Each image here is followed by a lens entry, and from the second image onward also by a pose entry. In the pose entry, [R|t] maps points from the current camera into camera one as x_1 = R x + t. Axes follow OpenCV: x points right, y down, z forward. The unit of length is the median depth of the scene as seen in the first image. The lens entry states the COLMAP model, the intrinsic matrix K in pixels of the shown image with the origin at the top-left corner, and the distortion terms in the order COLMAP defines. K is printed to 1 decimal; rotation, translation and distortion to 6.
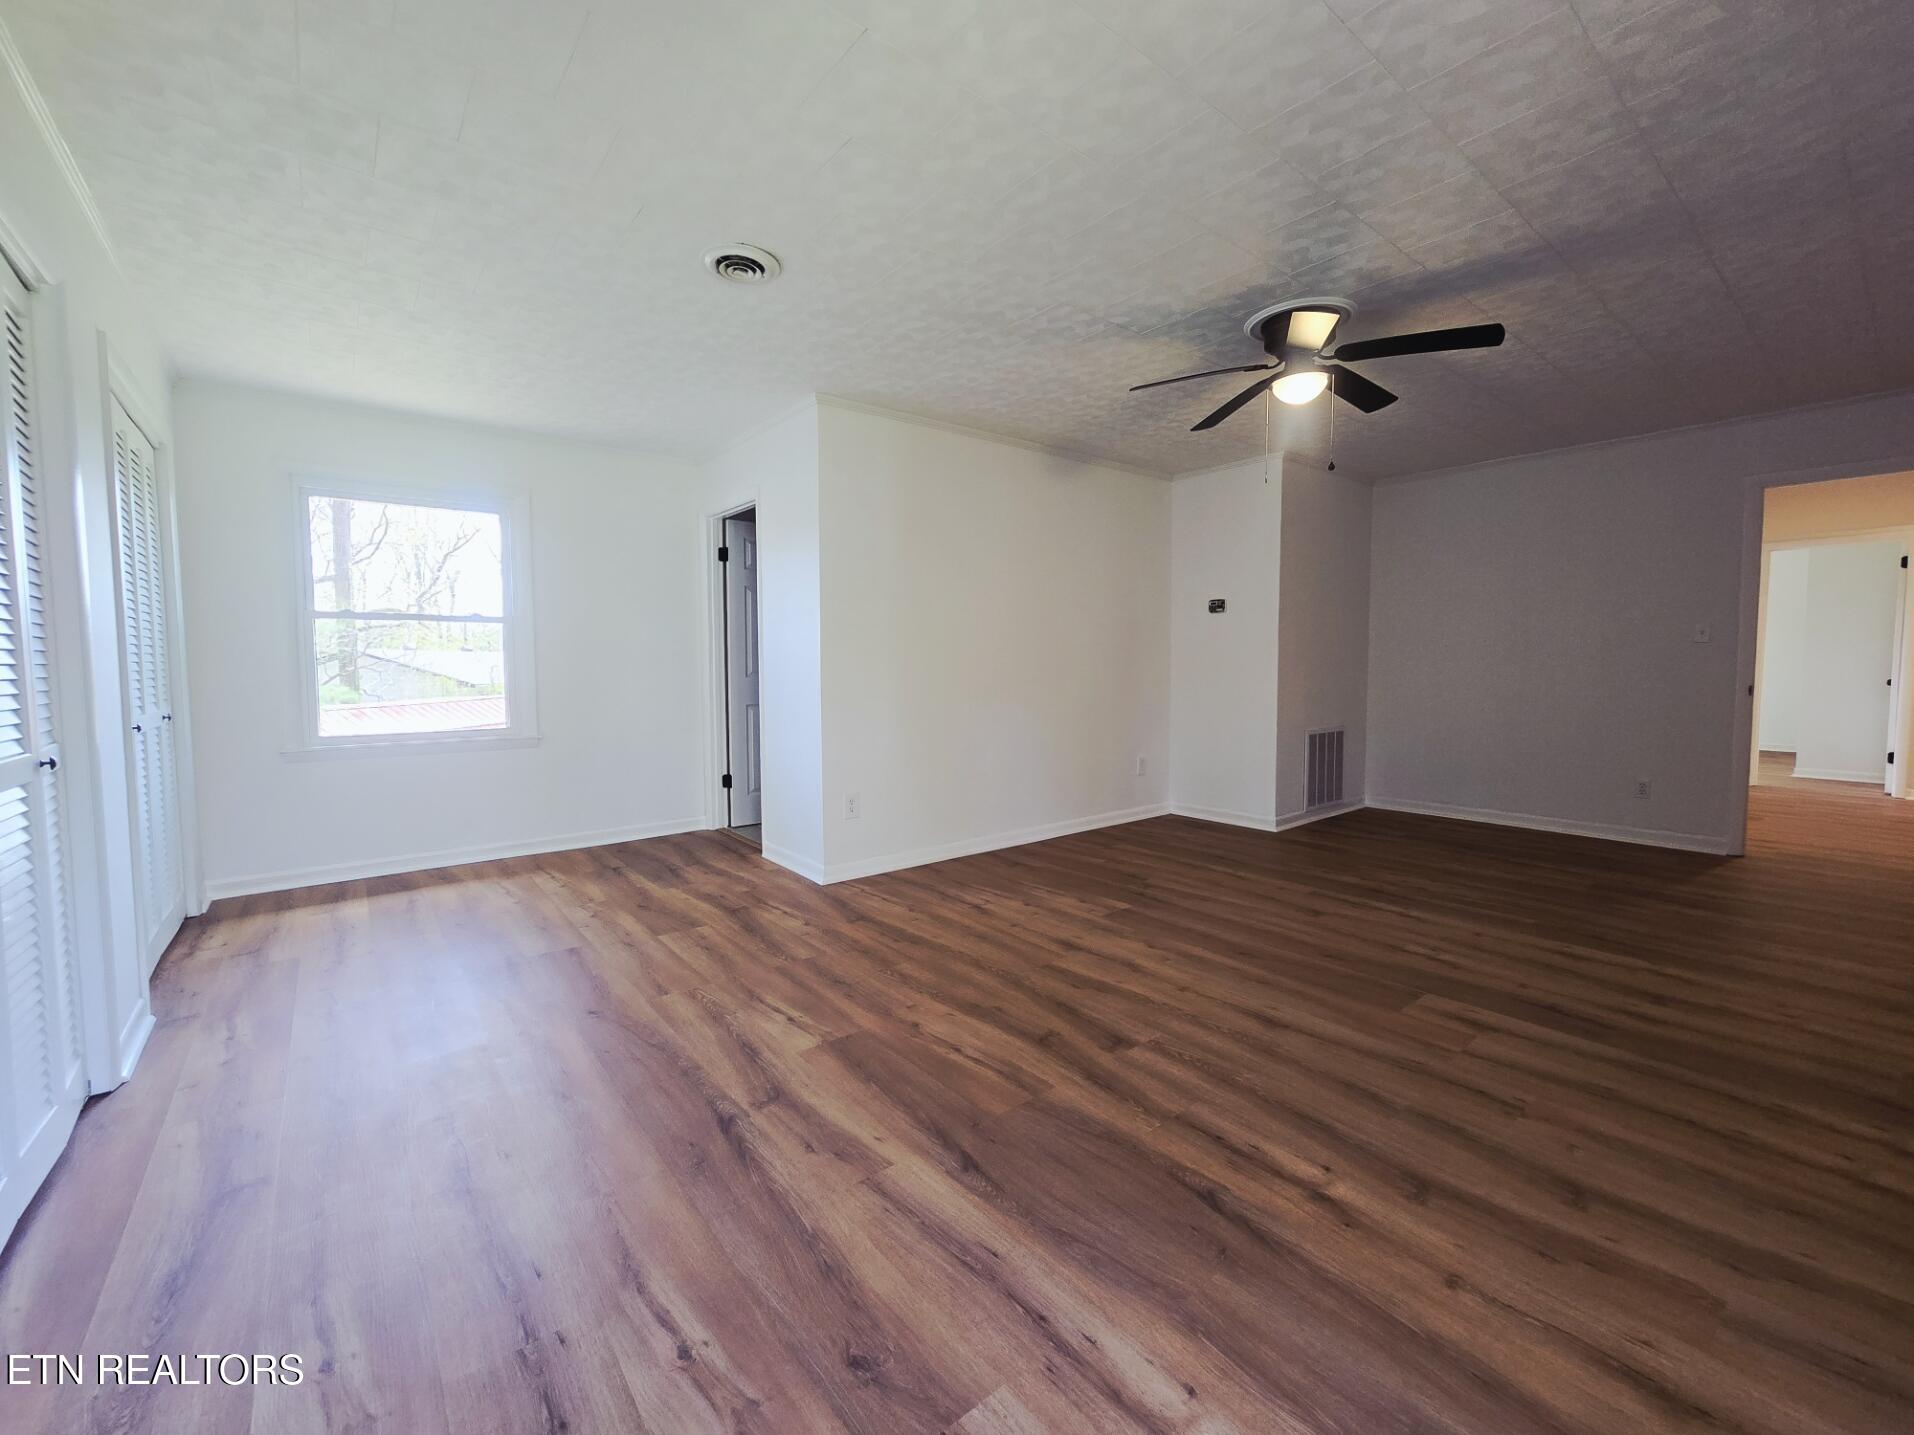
lens RADIAL K [[783.5, 0, 941.2], [0, 783.5, 710.3], [0, 0, 1]] dist [-0.010226, 0.003157]
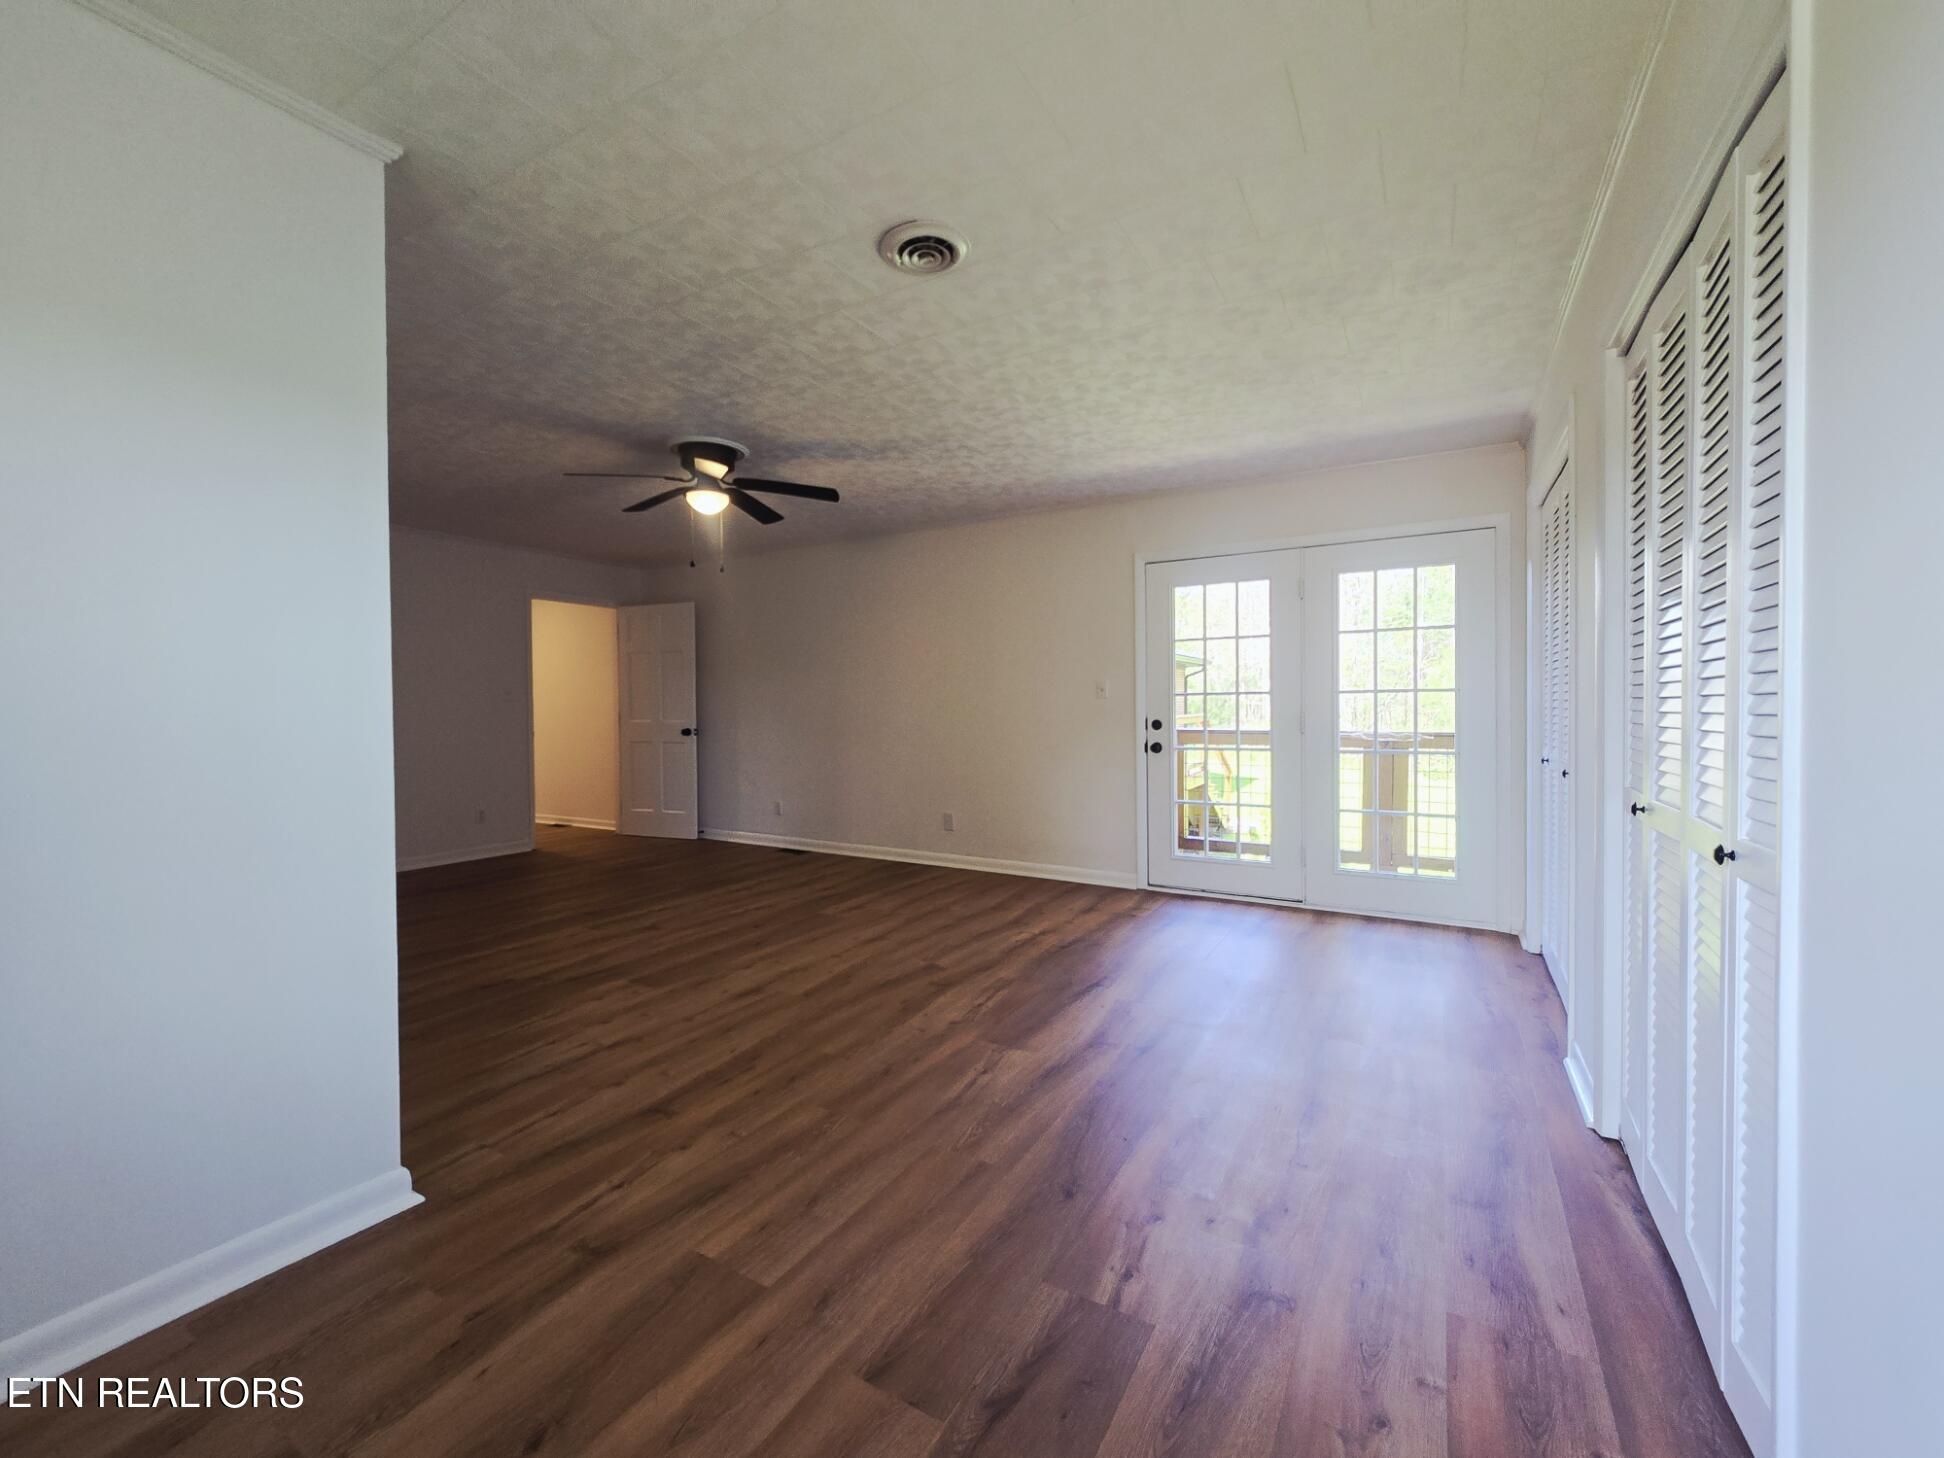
lens RADIAL K [[795.7, 0, 963.7], [0, 795.7, 717.3], [0, 0, 1]] dist [-0.010226, 0.003157]
pose [[-0.363346, -0.005601, 0.931637, -1.056452], [0.067223, 0.997218, 0.032213, -0.084400], [-0.929226, 0.074332, -0.361958, 1.276470]]
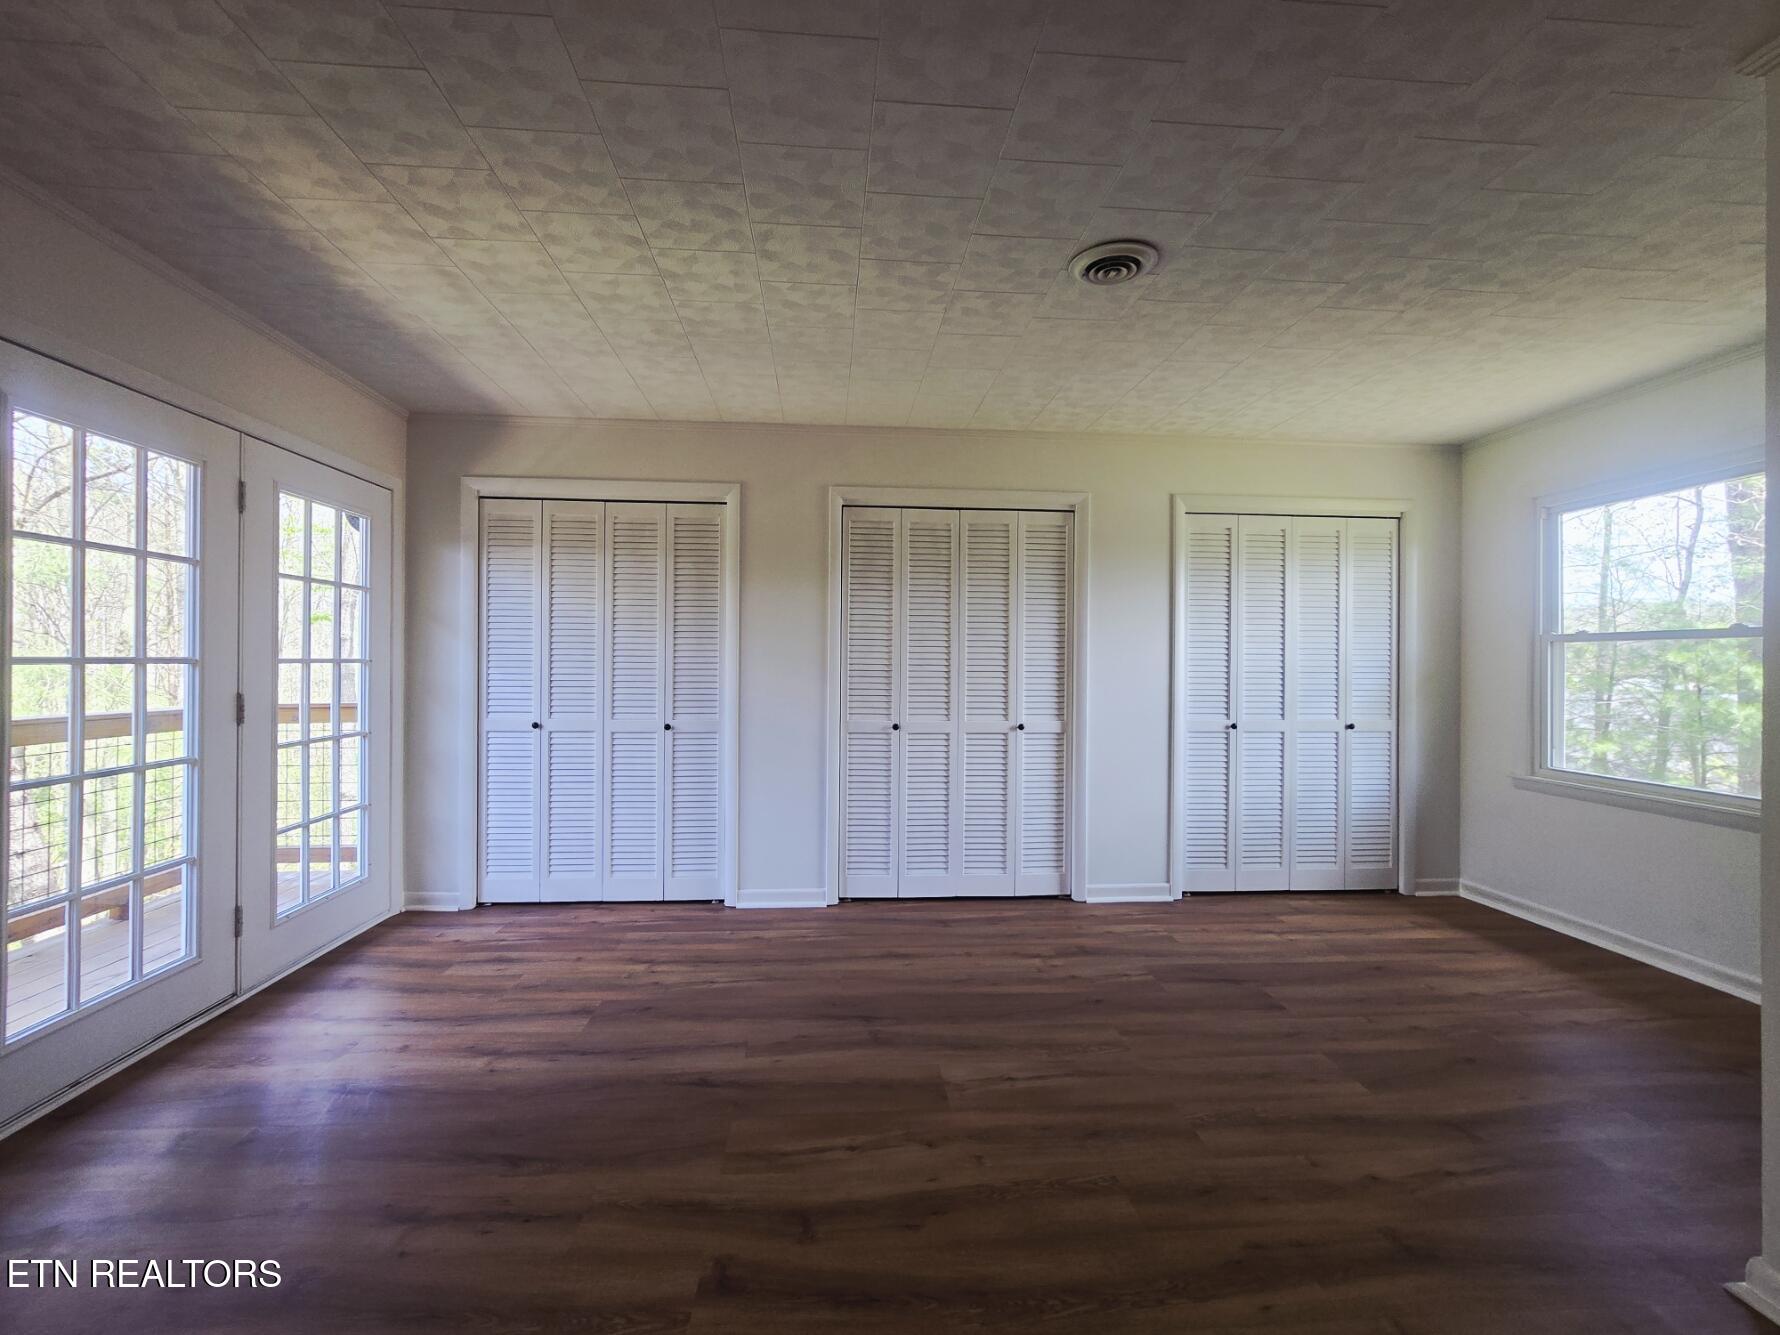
lens RADIAL K [[728.6, 0, 877.0], [0, 728.6, 668.1], [0, 0, 1]] dist [-0.010226, 0.003157]
pose [[-0.560407, 0.004089, -0.828207, 0.581240], [-0.058690, 0.997278, 0.044637, -0.118160], [0.826135, 0.073623, -0.558641, 1.240056]]
